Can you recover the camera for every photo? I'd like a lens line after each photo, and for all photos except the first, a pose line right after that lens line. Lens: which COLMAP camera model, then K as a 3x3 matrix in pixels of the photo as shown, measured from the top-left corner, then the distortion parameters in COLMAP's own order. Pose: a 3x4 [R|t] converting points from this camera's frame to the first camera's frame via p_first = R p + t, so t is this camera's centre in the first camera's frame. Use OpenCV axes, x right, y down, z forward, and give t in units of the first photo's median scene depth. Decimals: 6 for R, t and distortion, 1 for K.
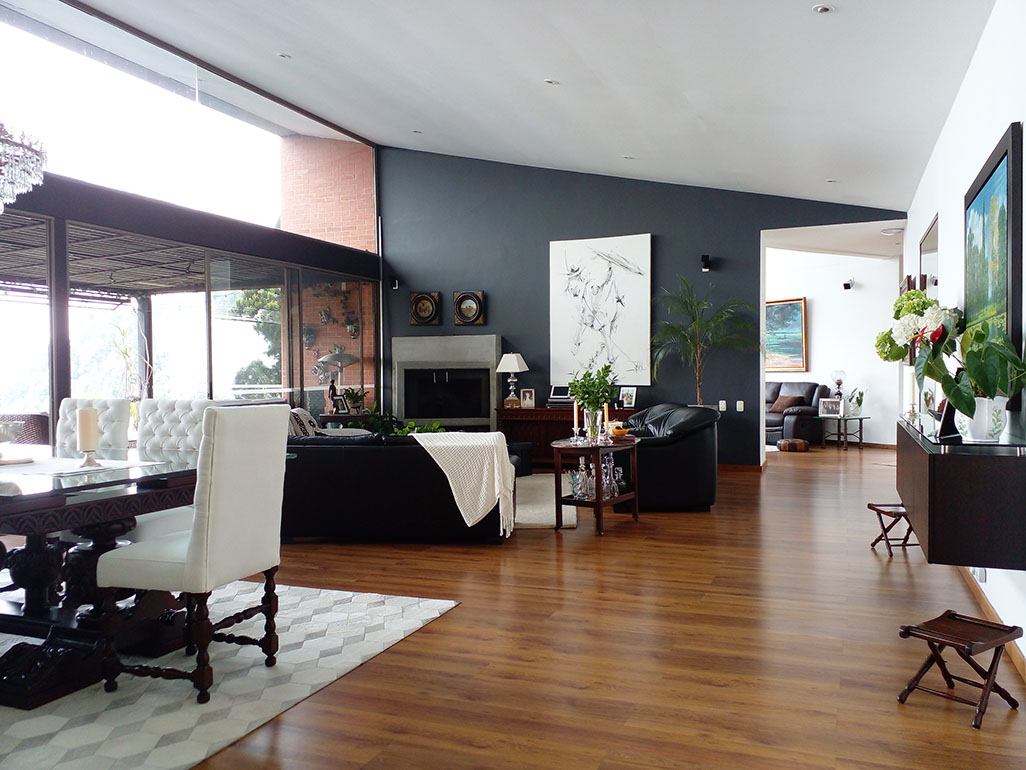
lens RADIAL K [[793.8, 0, 513.0], [0, 793.8, 385.0], [0, 0, 1]] dist [0.115206, -0.213549]
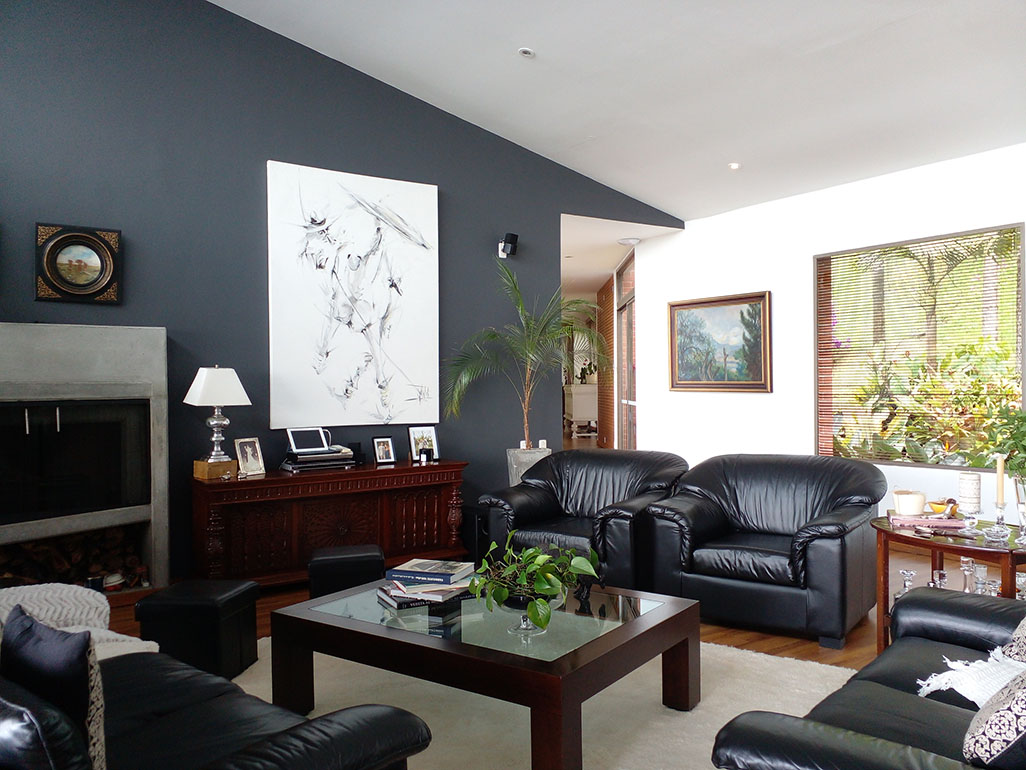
lens RADIAL K [[793.8, 0, 513.0], [0, 793.8, 385.0], [0, 0, 1]] dist [0.115206, -0.213549]
pose [[0.562412, 0.006249, 0.826833, -0.301626], [0.022555, 0.999483, -0.022896, -0.013206], [-0.826549, 0.031526, 0.561981, 0.558261]]
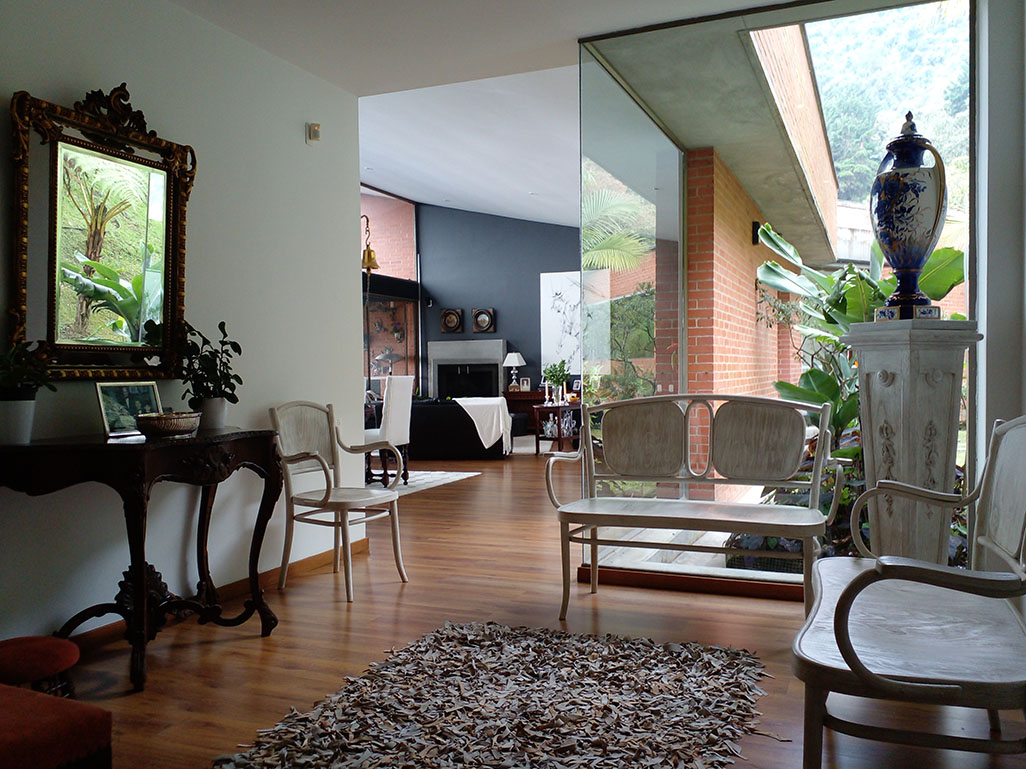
lens RADIAL K [[793.8, 0, 513.0], [0, 793.8, 384.5], [0, 0, 1]] dist [0.115206, -0.213549]
pose [[0.999899, -0.004798, -0.013370, 0.015249], [0.004826, 0.999986, 0.002098, 0.013236], [0.013360, -0.002162, 0.999908, -0.403184]]
